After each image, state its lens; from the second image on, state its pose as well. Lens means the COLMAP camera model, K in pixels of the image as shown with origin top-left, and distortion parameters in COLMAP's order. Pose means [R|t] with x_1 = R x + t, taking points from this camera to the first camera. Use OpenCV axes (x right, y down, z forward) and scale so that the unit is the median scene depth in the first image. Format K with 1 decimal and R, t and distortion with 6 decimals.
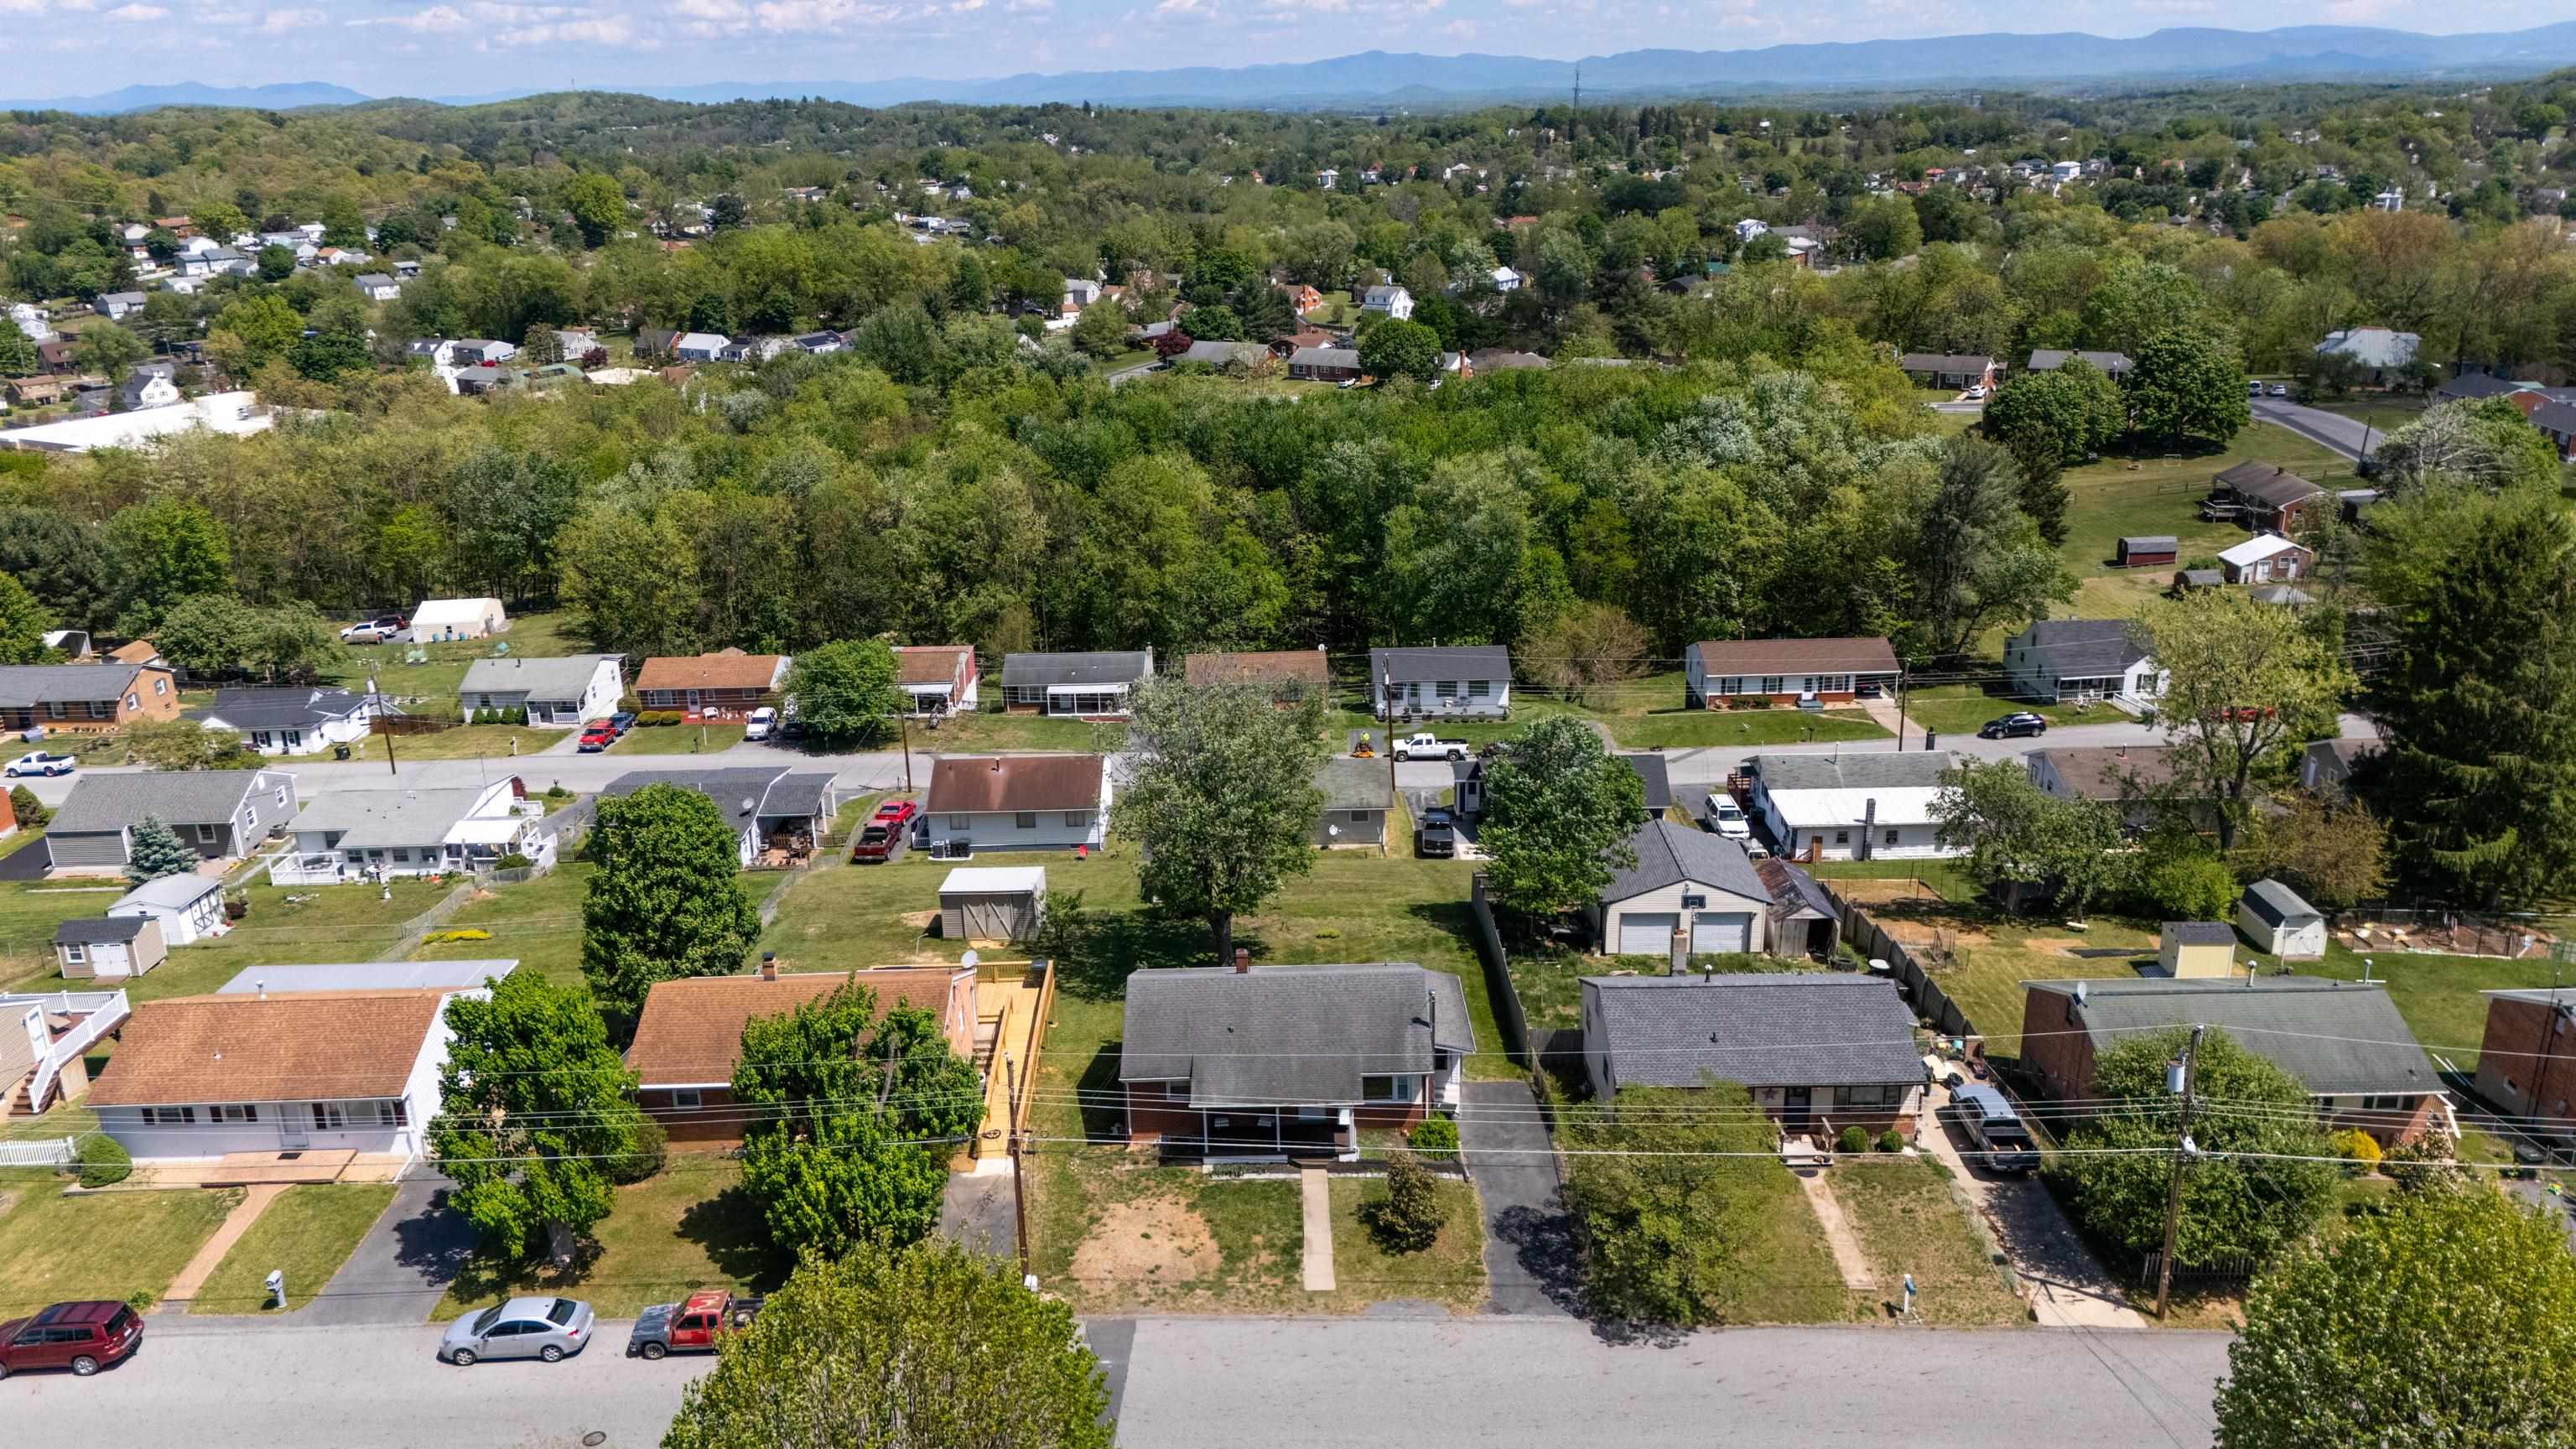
lens RADIAL K [[1892.5, 0, 1283.6], [0, 1892.5, 722.0], [0, 0, 1]] dist [0.073520, -0.063922]
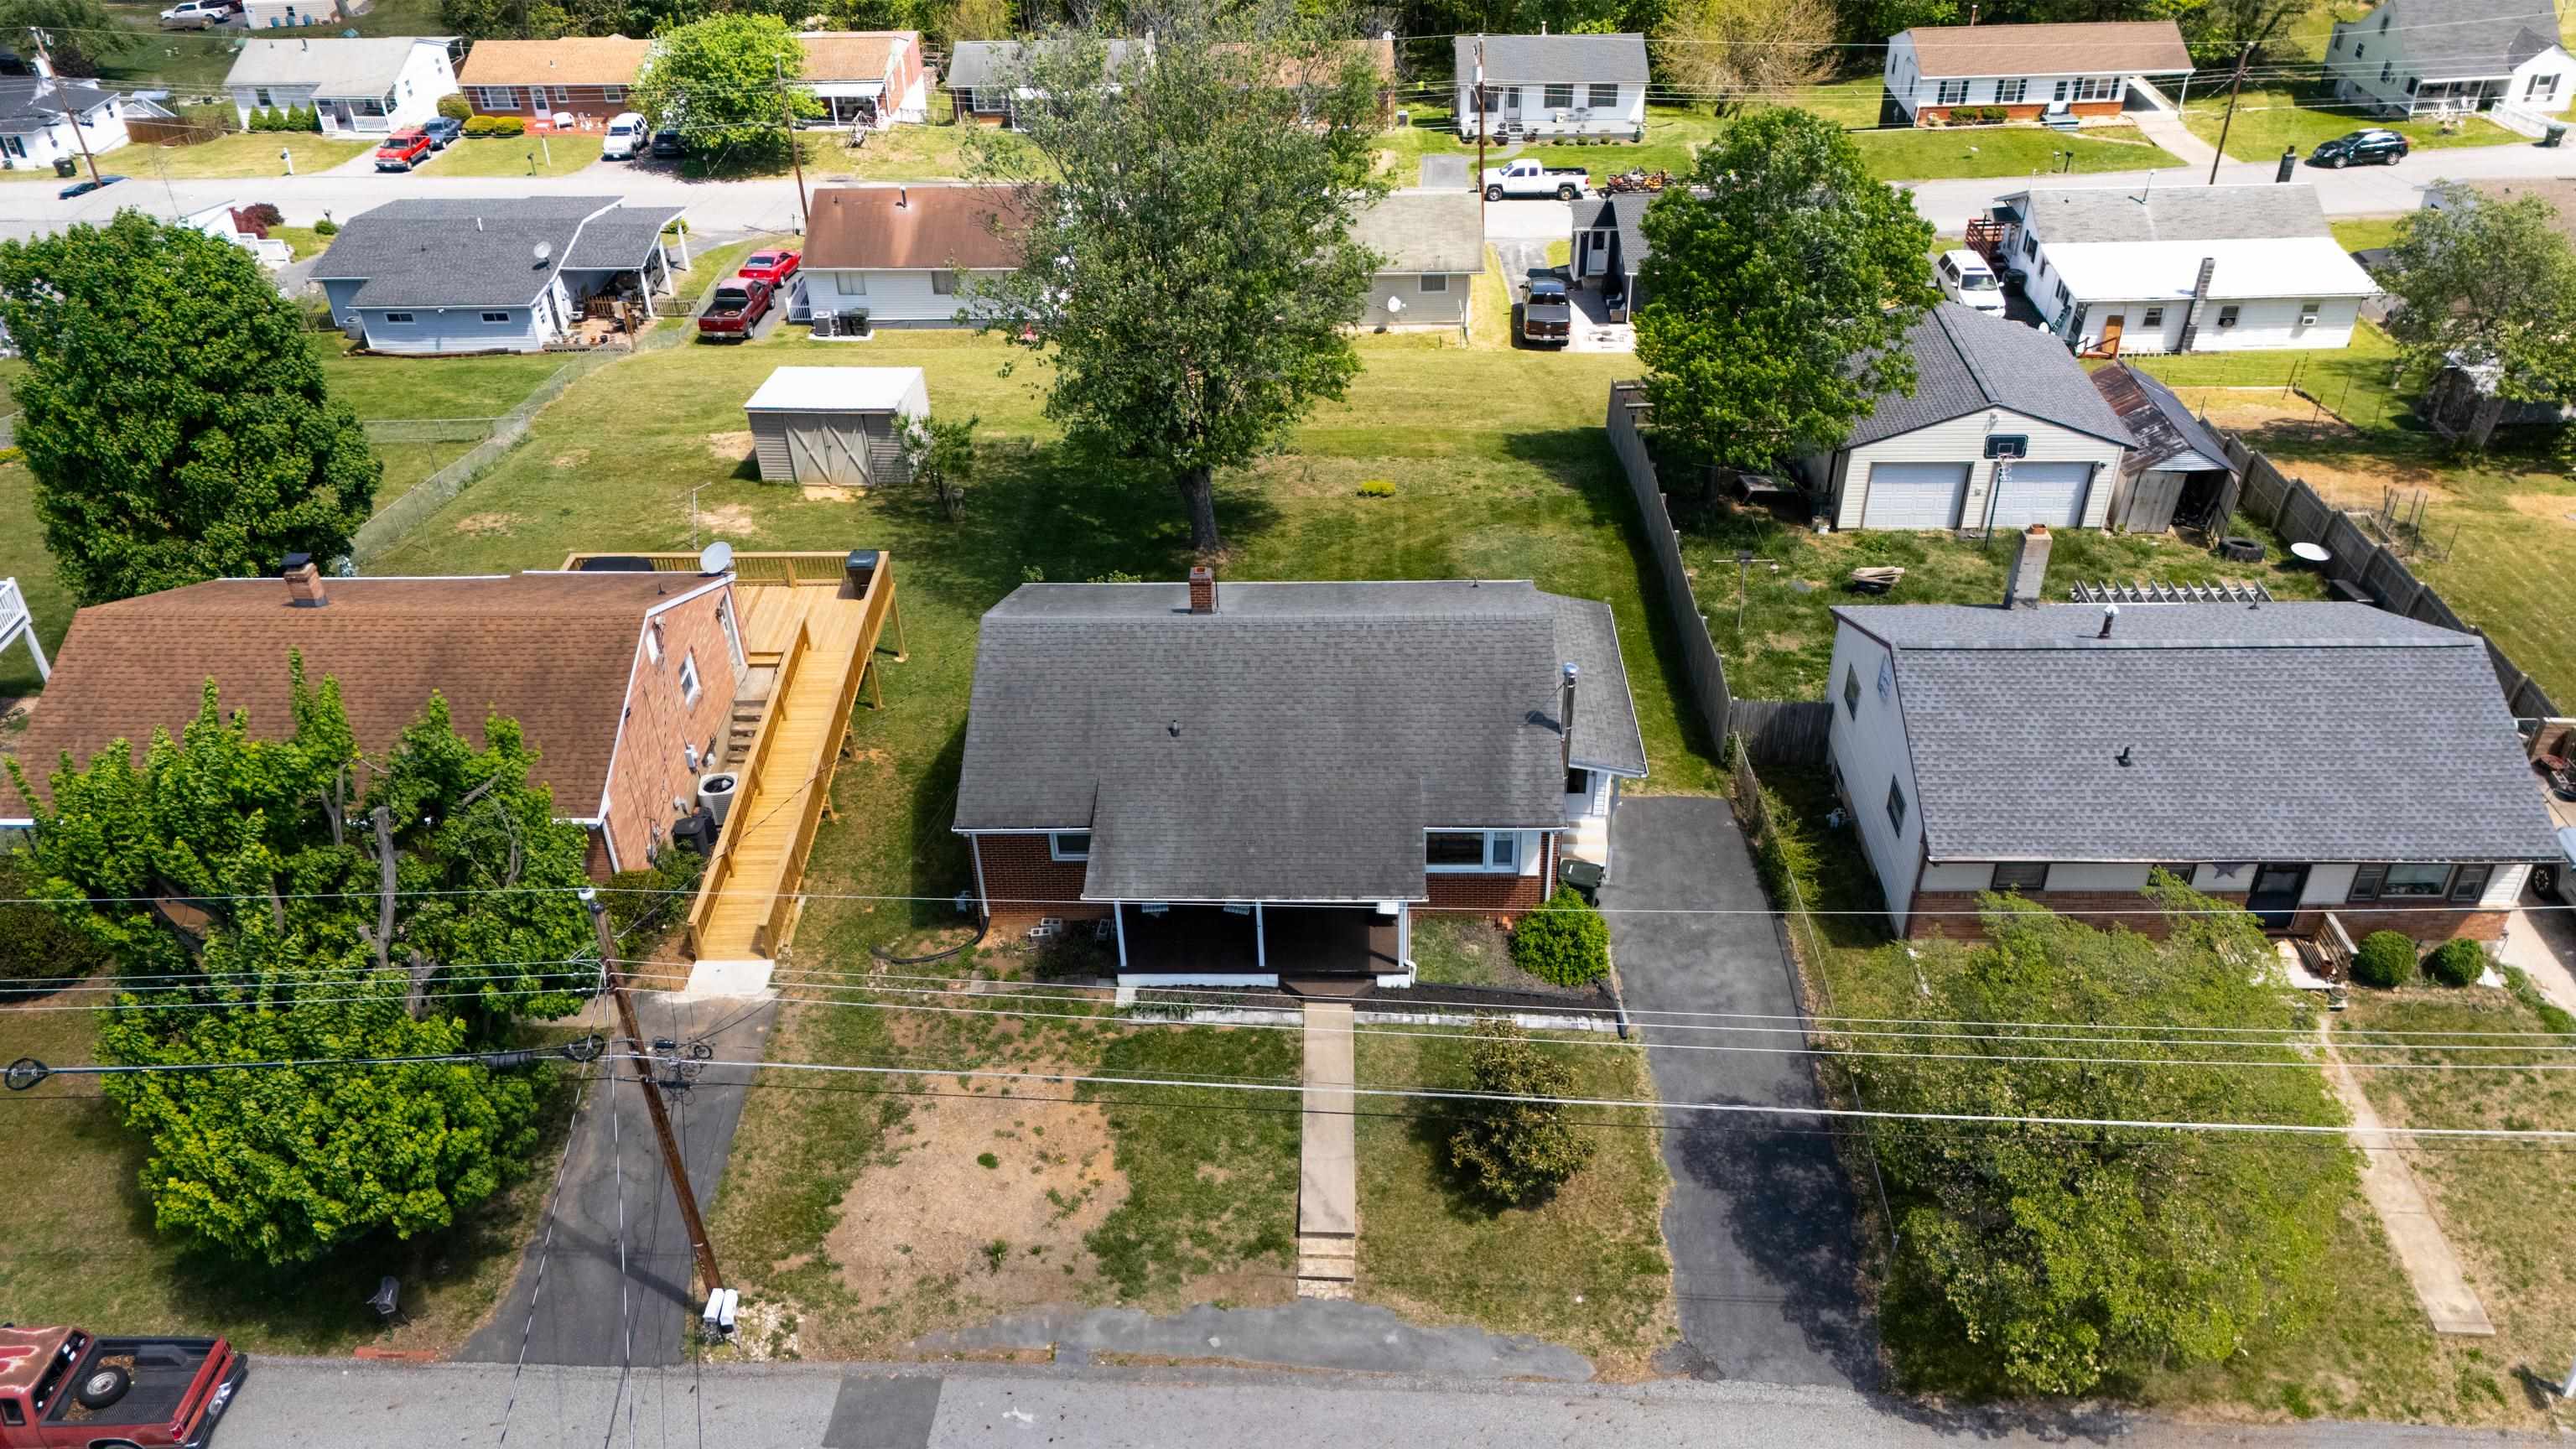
lens RADIAL K [[1892.5, 0, 1289.6], [0, 1892.5, 723.9], [0, 0, 1]] dist [0.073520, -0.063922]
pose [[0.999437, 0.016824, -0.029031, 0.008370], [-0.007900, 0.958876, 0.283715, 0.006542], [0.032610, -0.283326, 0.958469, 0.228798]]
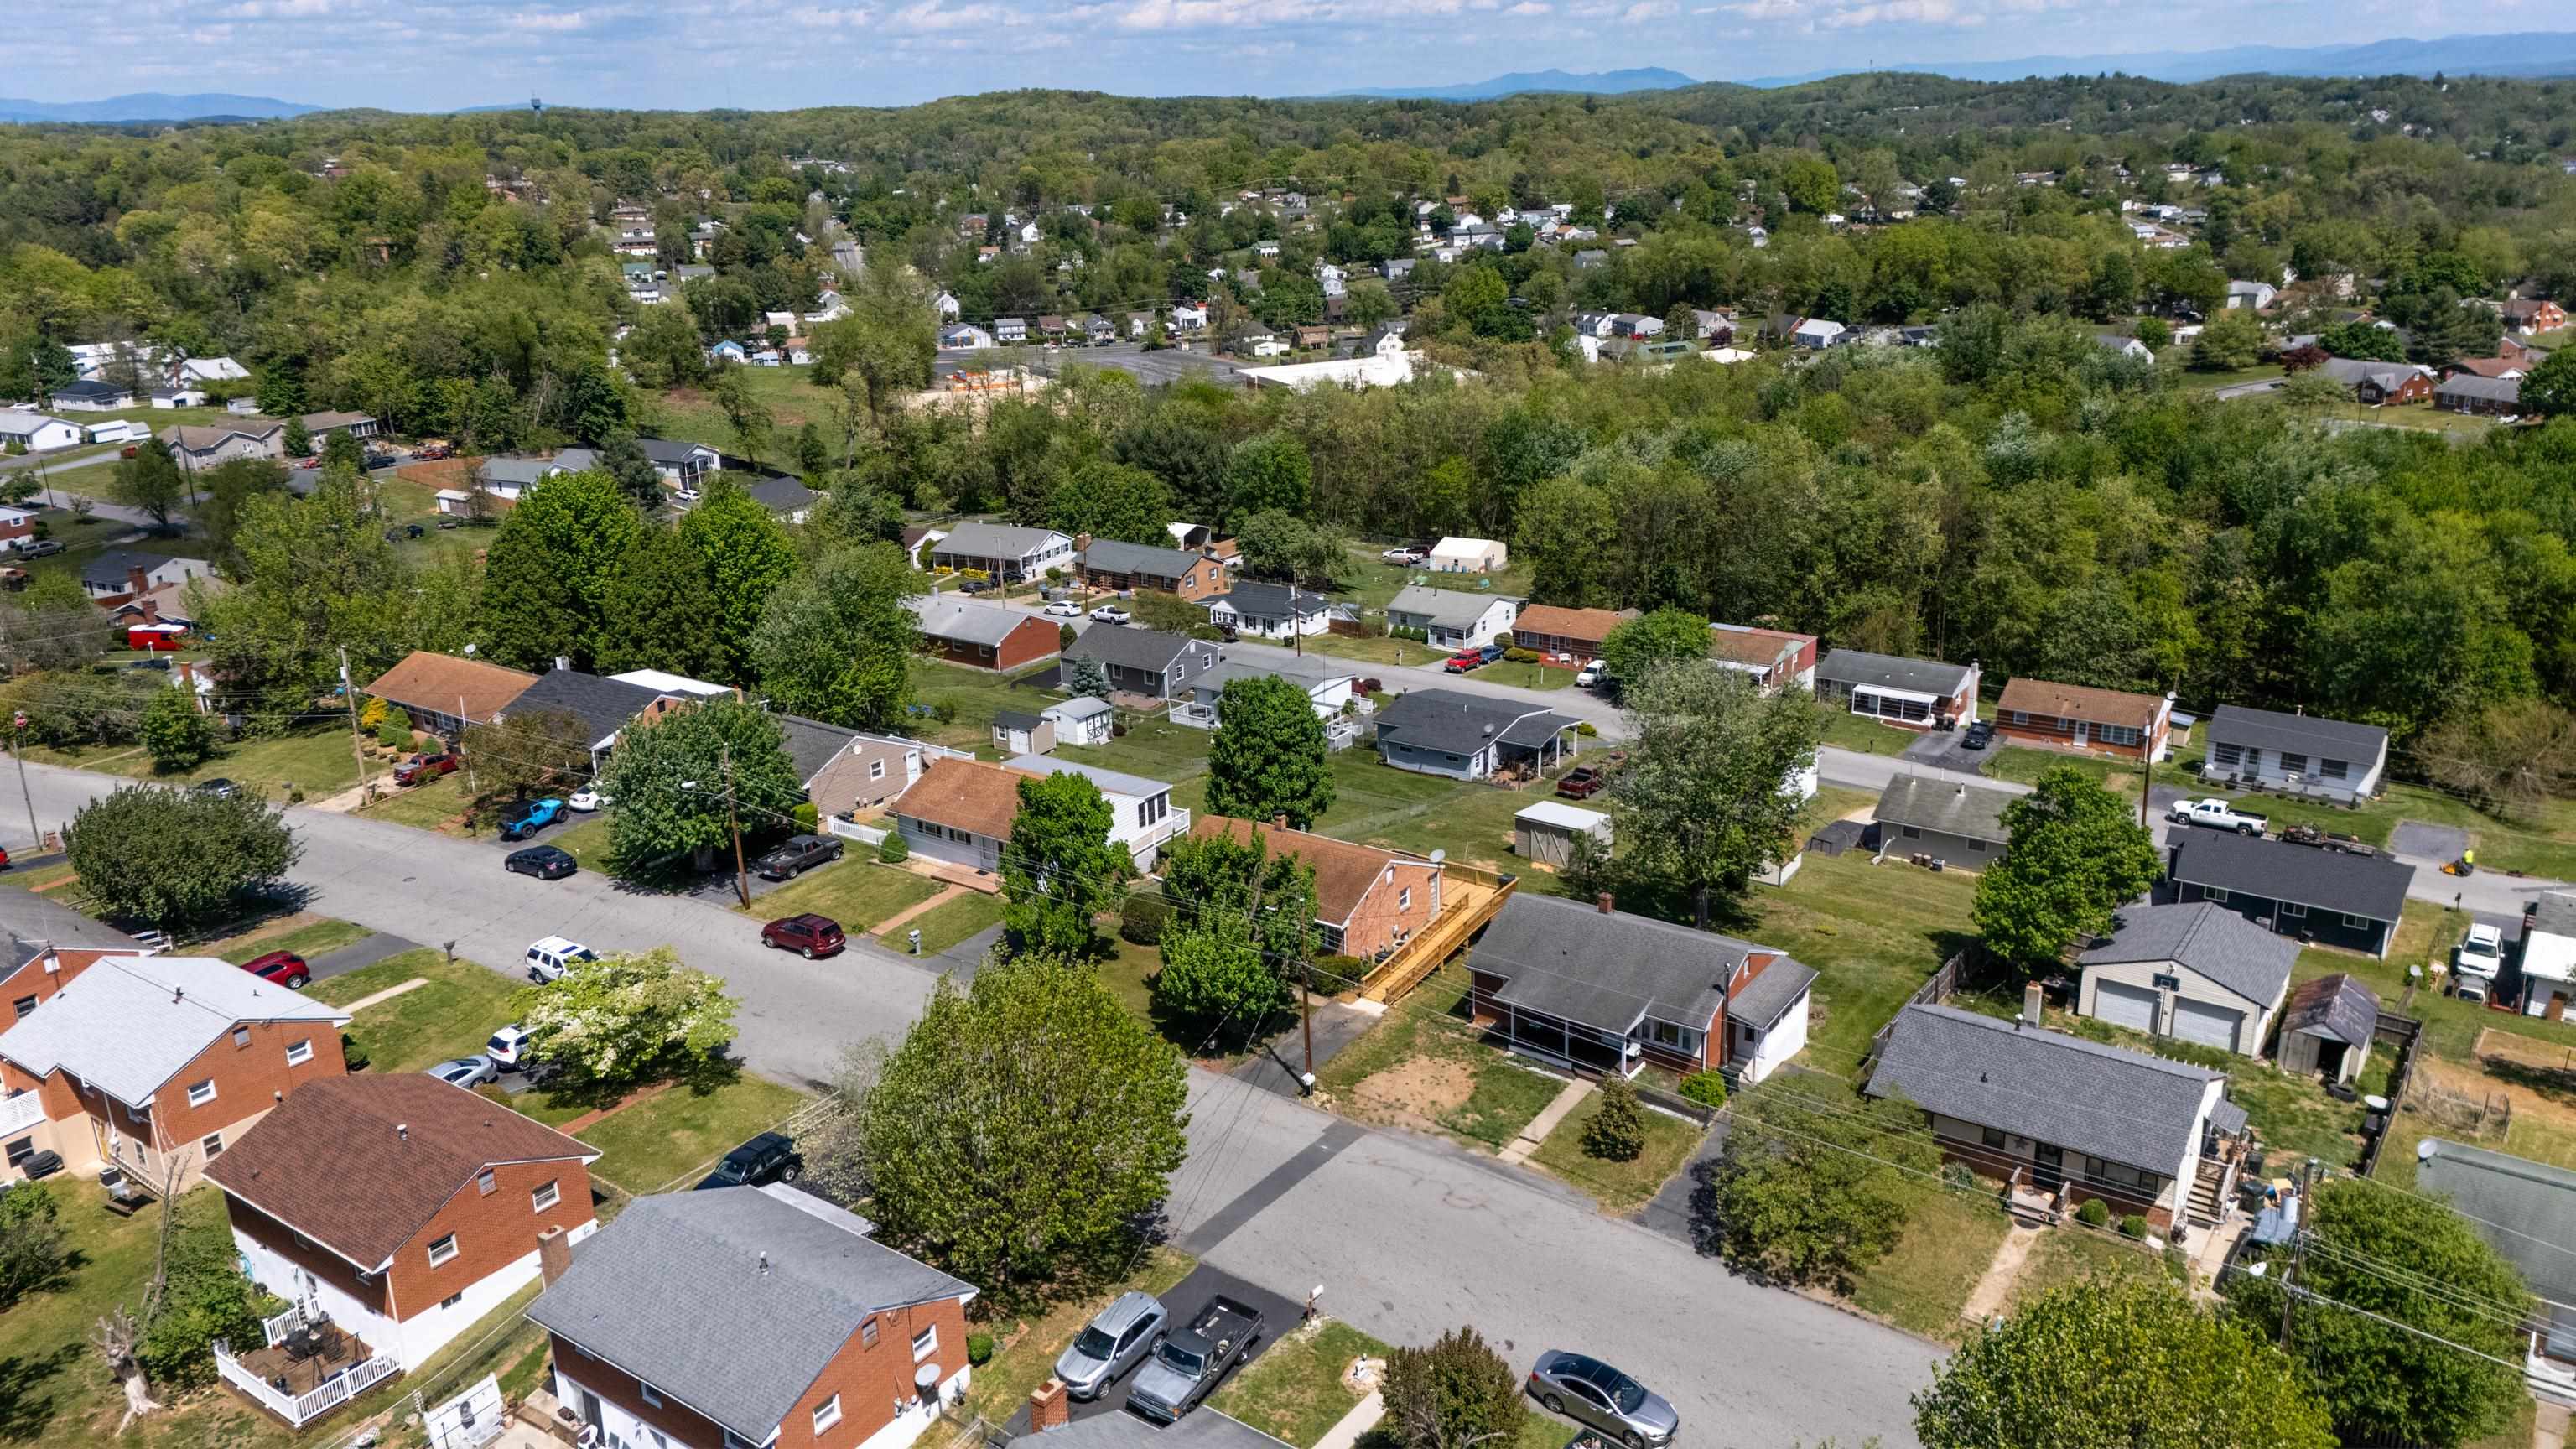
lens RADIAL K [[1892.5, 0, 1281.2], [0, 1892.5, 718.5], [0, 0, 1]] dist [0.073520, -0.063922]
pose [[0.809502, 0.180841, -0.558572, 0.209902], [-0.175803, 0.982390, 0.063274, -0.011451], [0.560178, 0.046978, 0.827039, -0.040416]]
